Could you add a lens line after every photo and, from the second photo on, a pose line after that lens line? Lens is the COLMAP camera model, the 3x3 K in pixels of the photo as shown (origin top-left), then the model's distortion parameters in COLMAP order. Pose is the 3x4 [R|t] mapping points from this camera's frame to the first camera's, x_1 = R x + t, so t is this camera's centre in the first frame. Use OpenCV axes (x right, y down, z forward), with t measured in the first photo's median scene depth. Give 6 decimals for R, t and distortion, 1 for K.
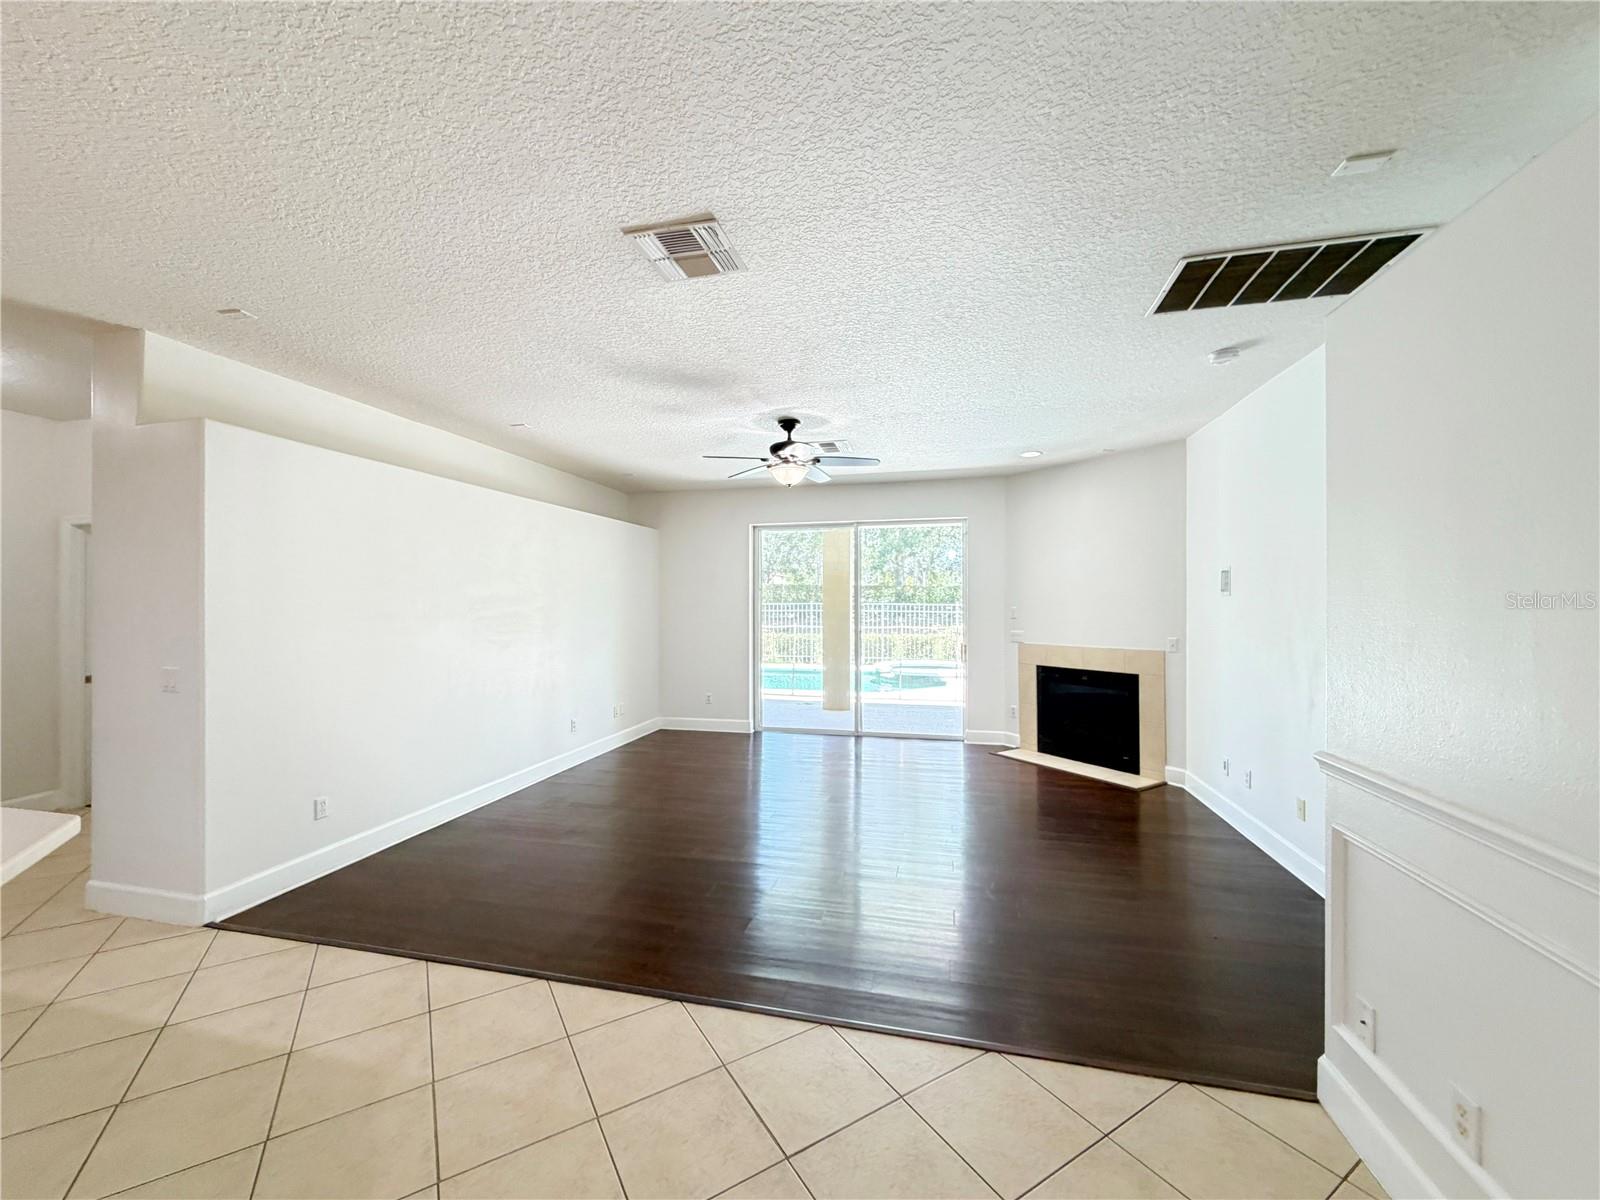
lens RADIAL K [[638.2, 0, 805.7], [0, 638.2, 604.3], [0, 0, 1]] dist [0.000940, 0.000182]
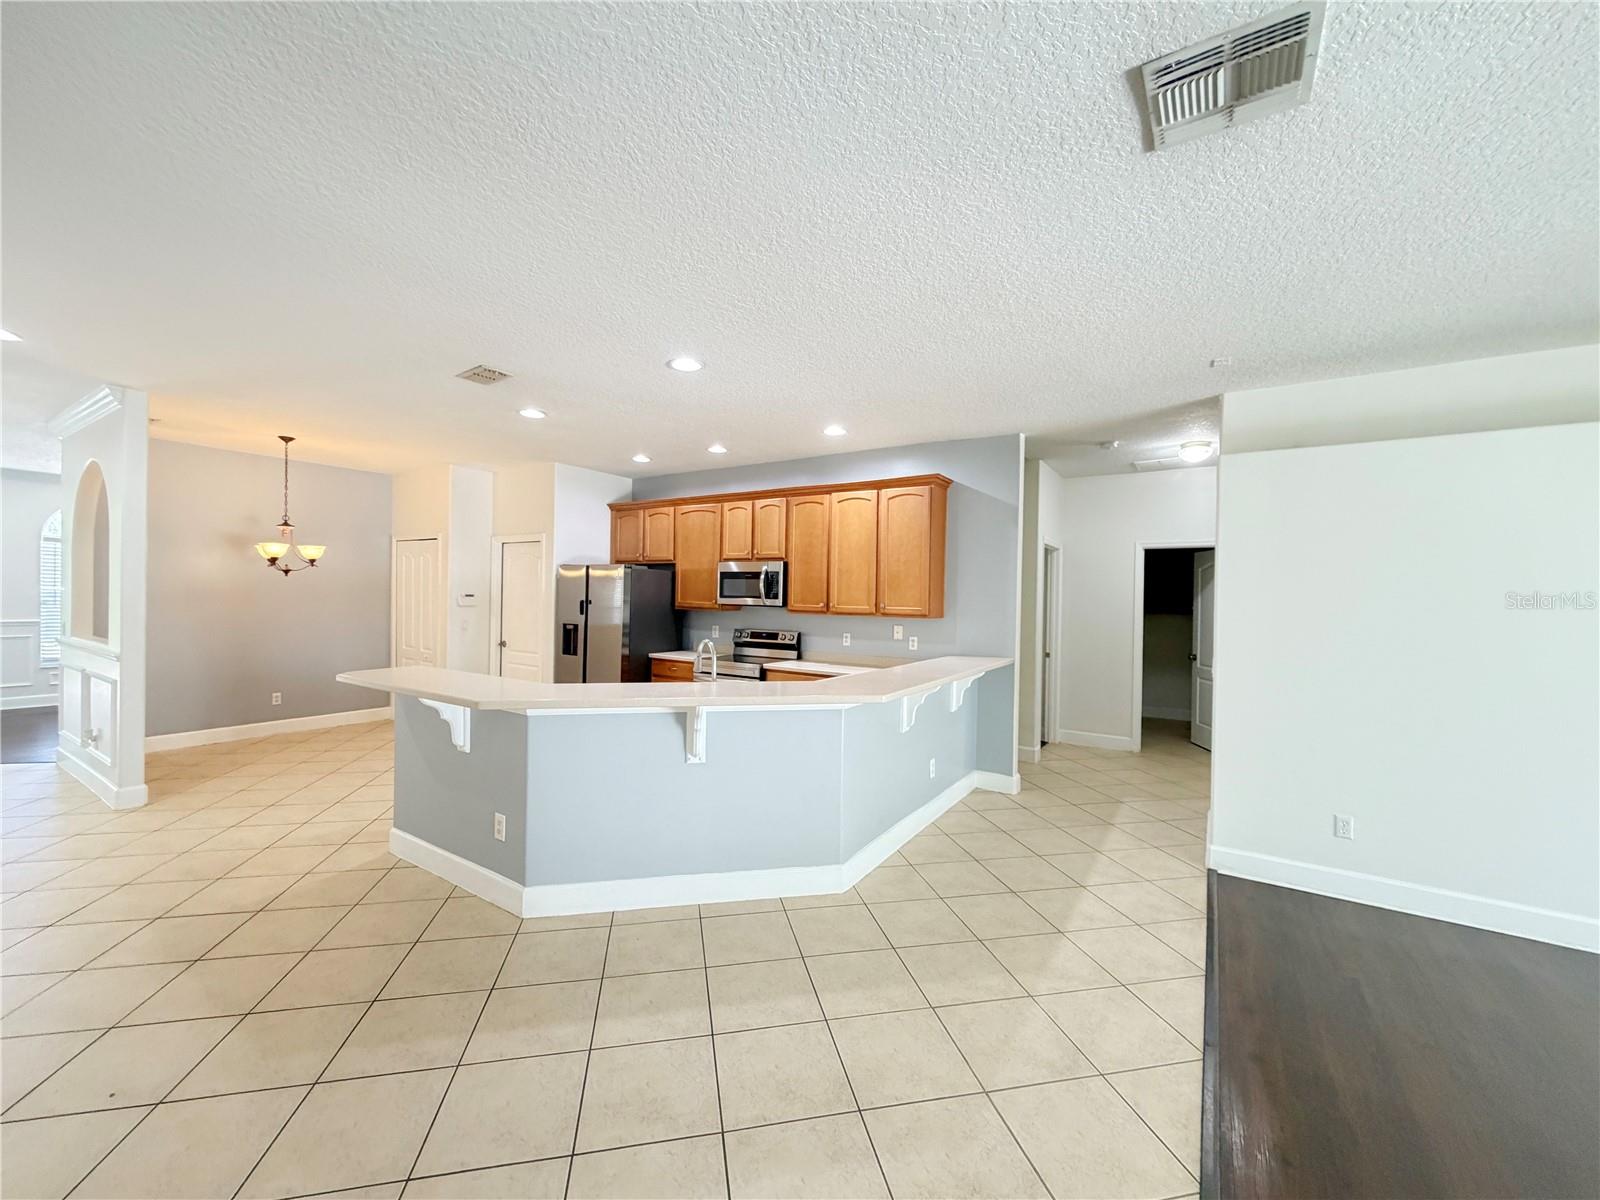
lens RADIAL K [[640.1, 0, 796.5], [0, 640.1, 602.7], [0, 0, 1]] dist [0.000588, 0.000130]
pose [[-0.349715, -0.007913, -0.936823, 0.230406], [-0.024560, 0.999698, 0.000724, 0.005616], [0.936534, 0.023262, -0.349804, 0.322702]]
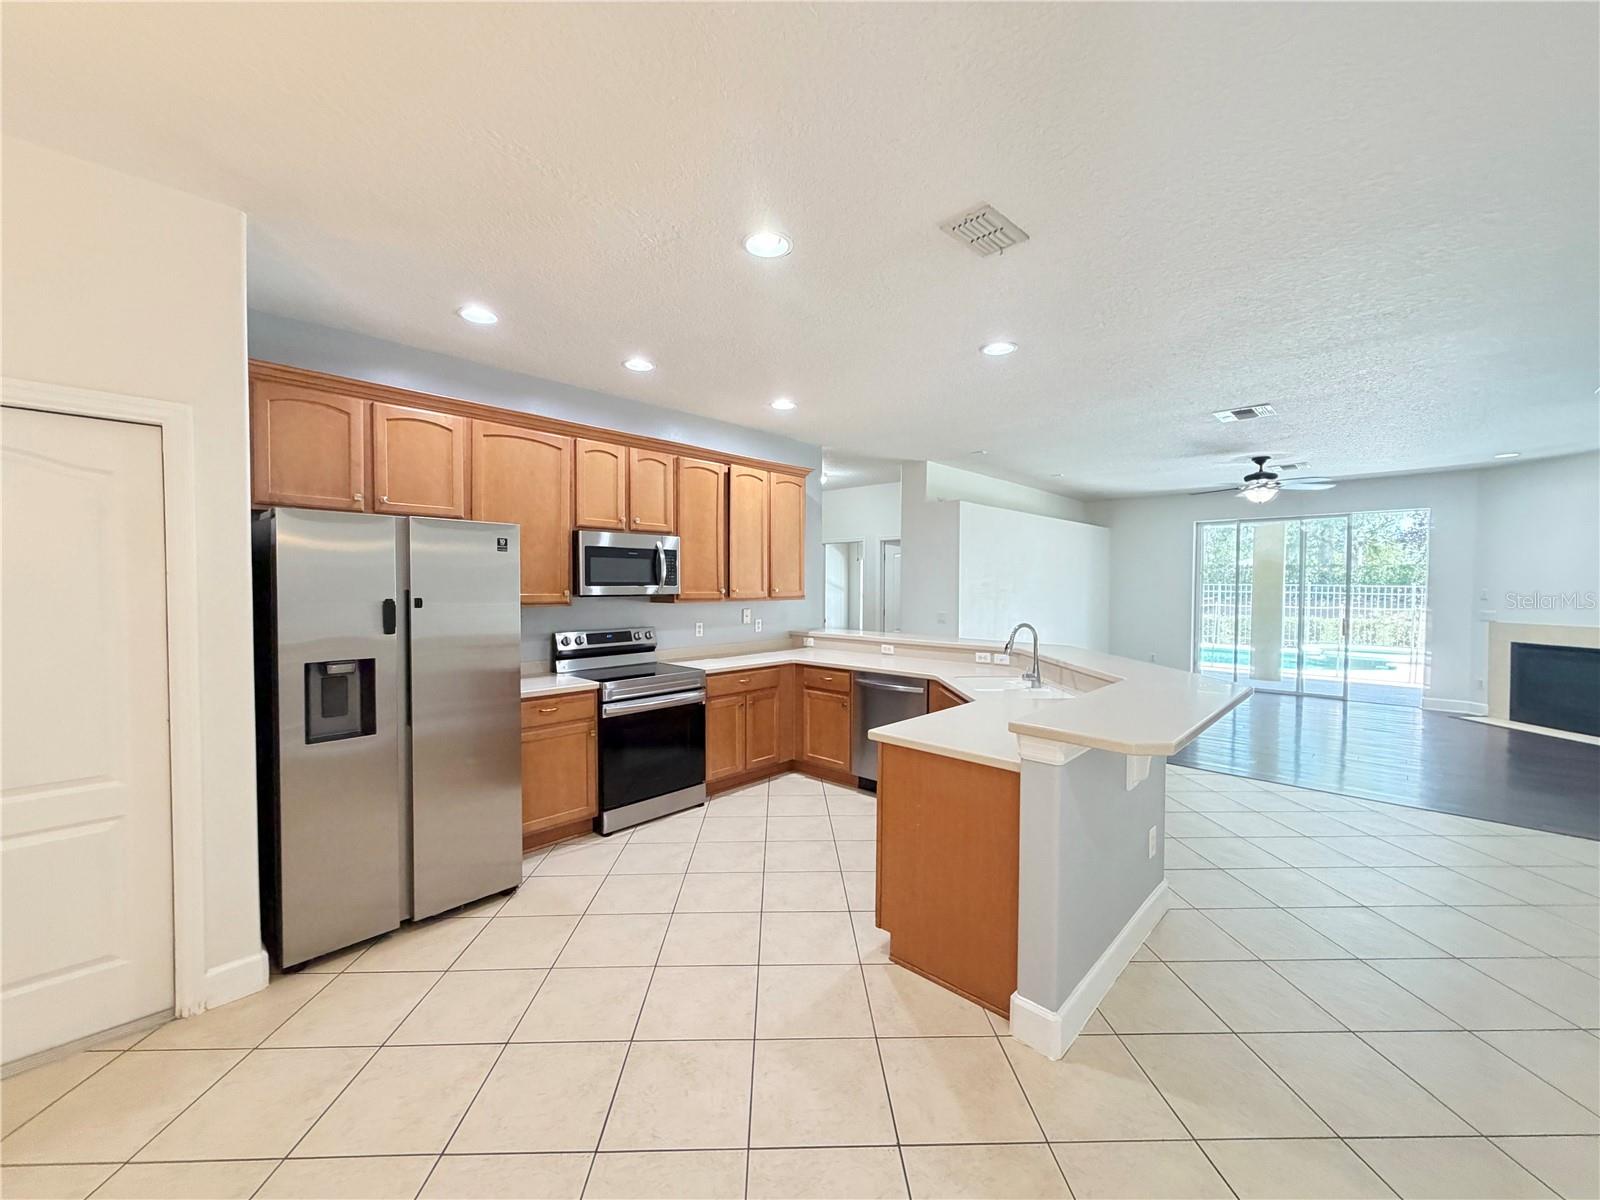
lens RADIAL K [[640.1, 0, 796.5], [0, 640.1, 602.7], [0, 0, 1]] dist [0.000588, 0.000130]
pose [[0.861515, 0.017547, -0.507428, -0.133456], [-0.003034, 0.999563, 0.029414, -0.000796], [0.507722, -0.023801, 0.861192, -0.546529]]
